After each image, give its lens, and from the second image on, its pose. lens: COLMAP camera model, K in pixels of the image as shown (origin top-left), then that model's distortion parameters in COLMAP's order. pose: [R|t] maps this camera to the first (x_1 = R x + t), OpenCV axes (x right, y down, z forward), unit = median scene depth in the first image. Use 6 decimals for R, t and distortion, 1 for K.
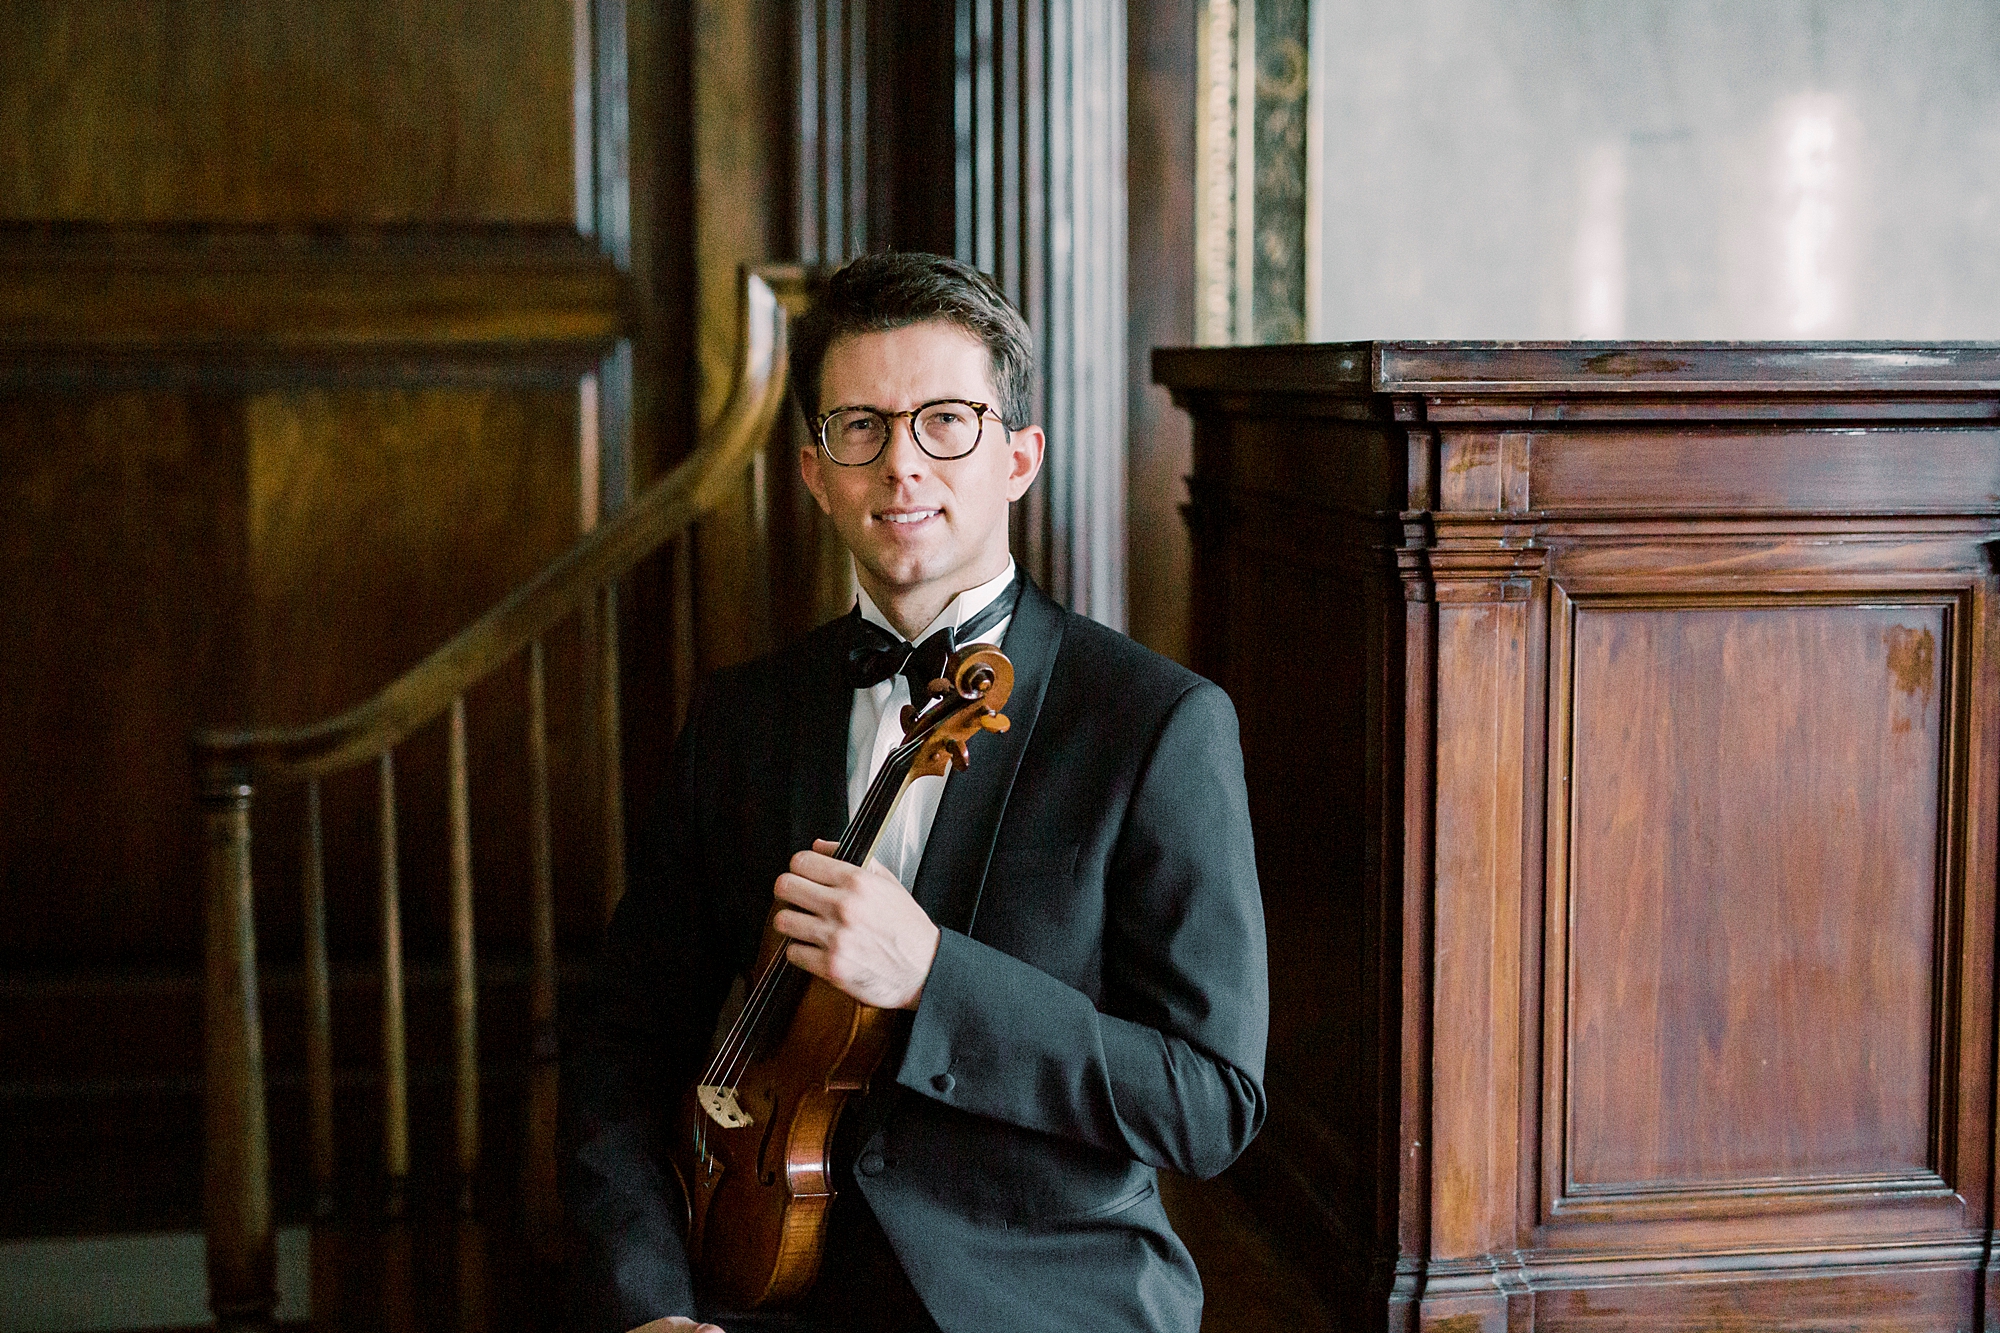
lens RADIAL K [[2916.1, 0, 1023.4], [0, 2916.1, 664.1], [0, 0, 1]] dist [0.024297, 0.017628]
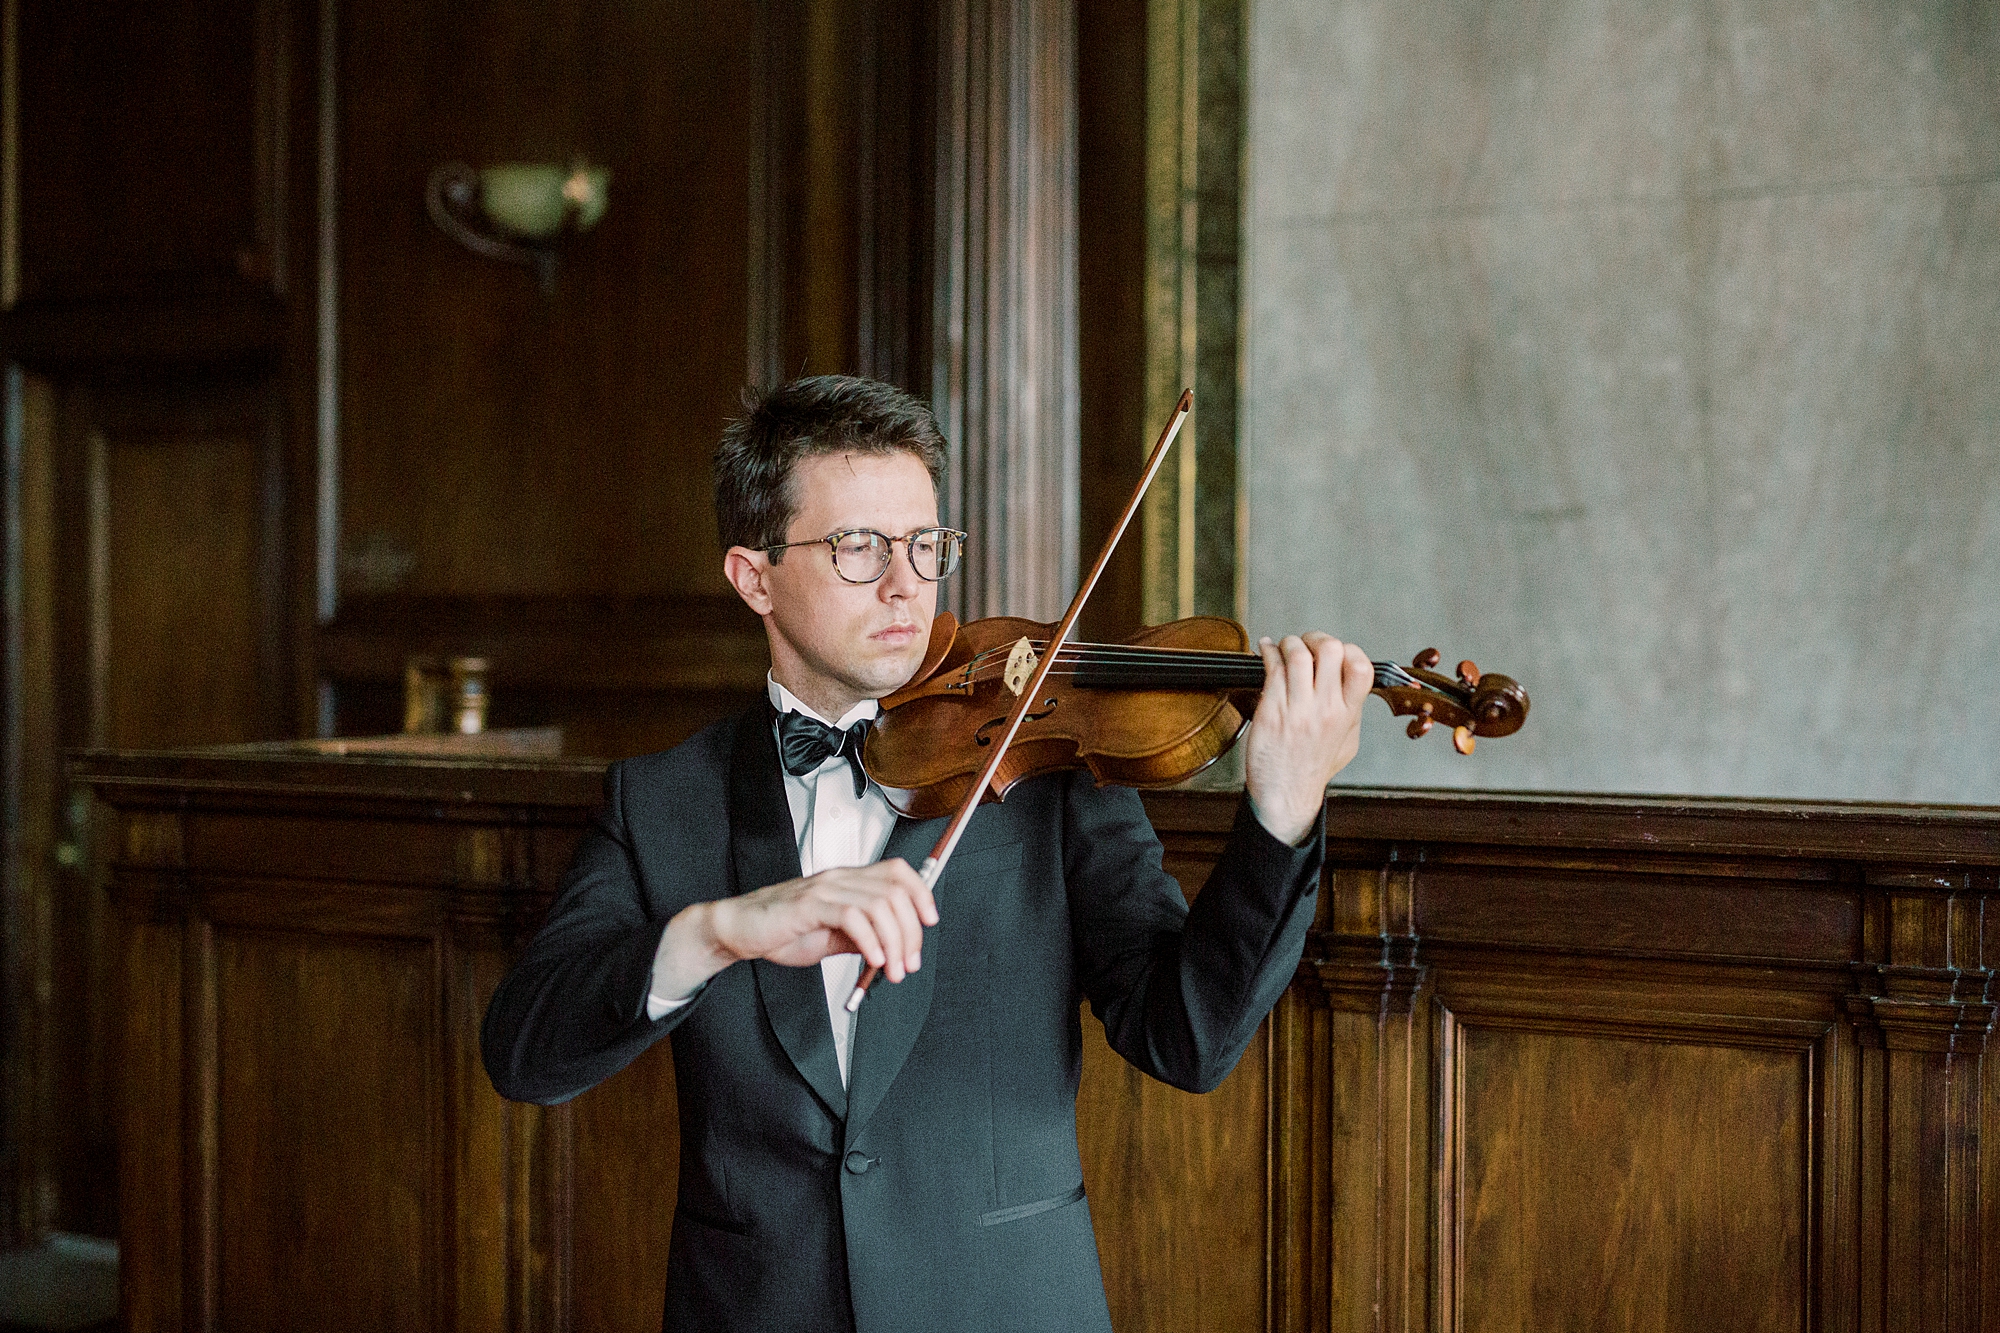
lens RADIAL K [[2956.8, 0, 1031.7], [0, 2956.8, 629.0], [0, 0, 1]] dist [0.036057, -0.031800]
pose [[0.789838, 0.009190, -0.613246, 1.403083], [-0.067719, 0.995081, -0.072307, -0.089294], [0.609565, 0.098639, 0.786575, 0.058569]]
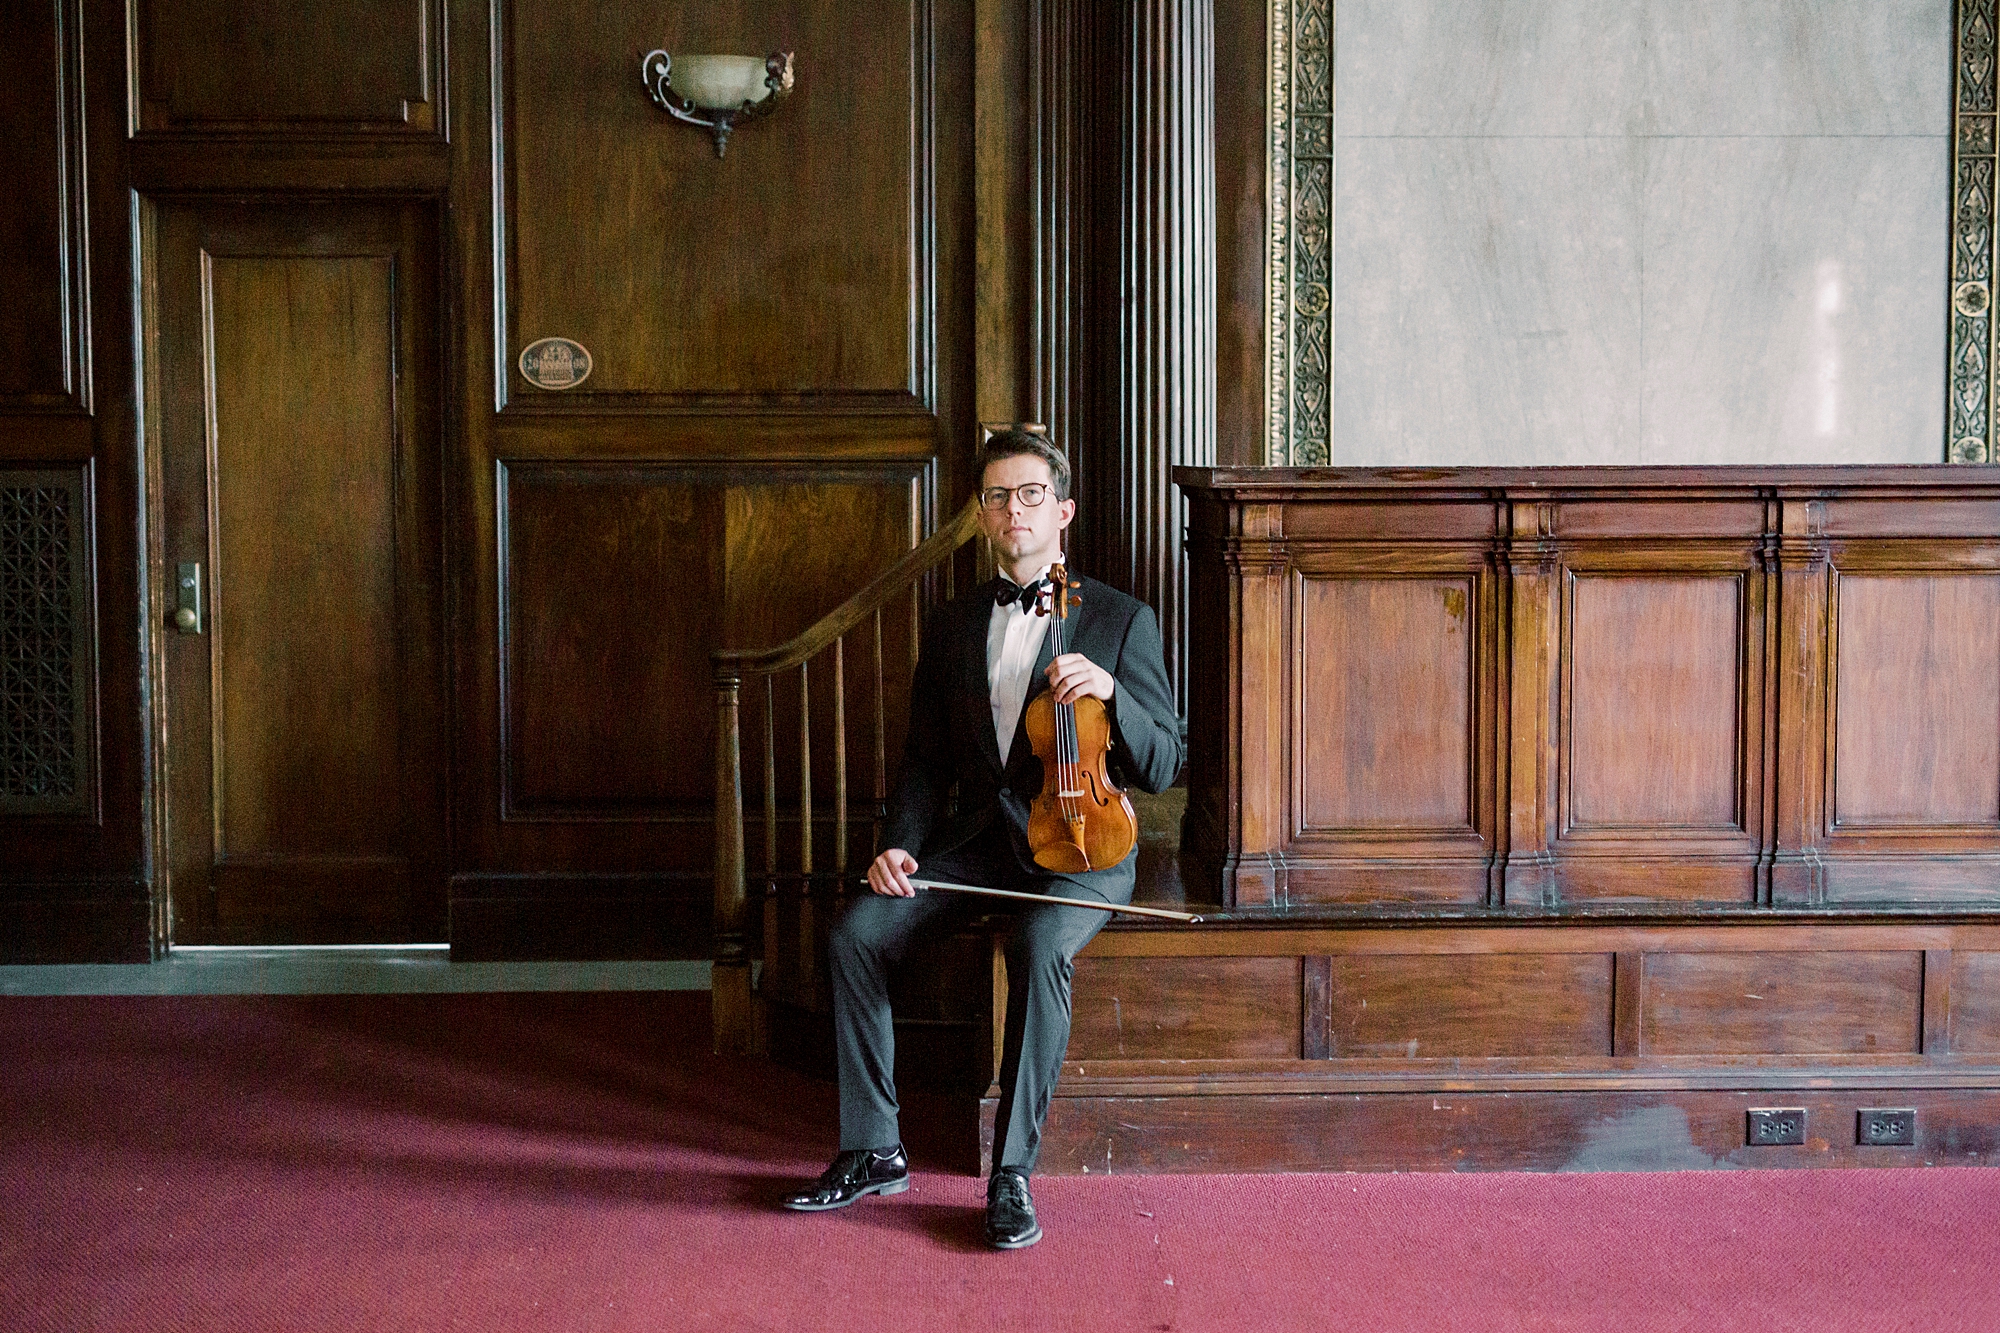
lens RADIAL K [[2956.8, 0, 1031.7], [0, 2956.8, 629.0], [0, 0, 1]] dist [0.036057, -0.031800]
pose [[0.992140, 0.006267, -0.124977, 0.265586], [-0.011521, 0.999078, -0.041362, 0.122039], [0.124602, 0.042477, 0.991297, -1.387123]]
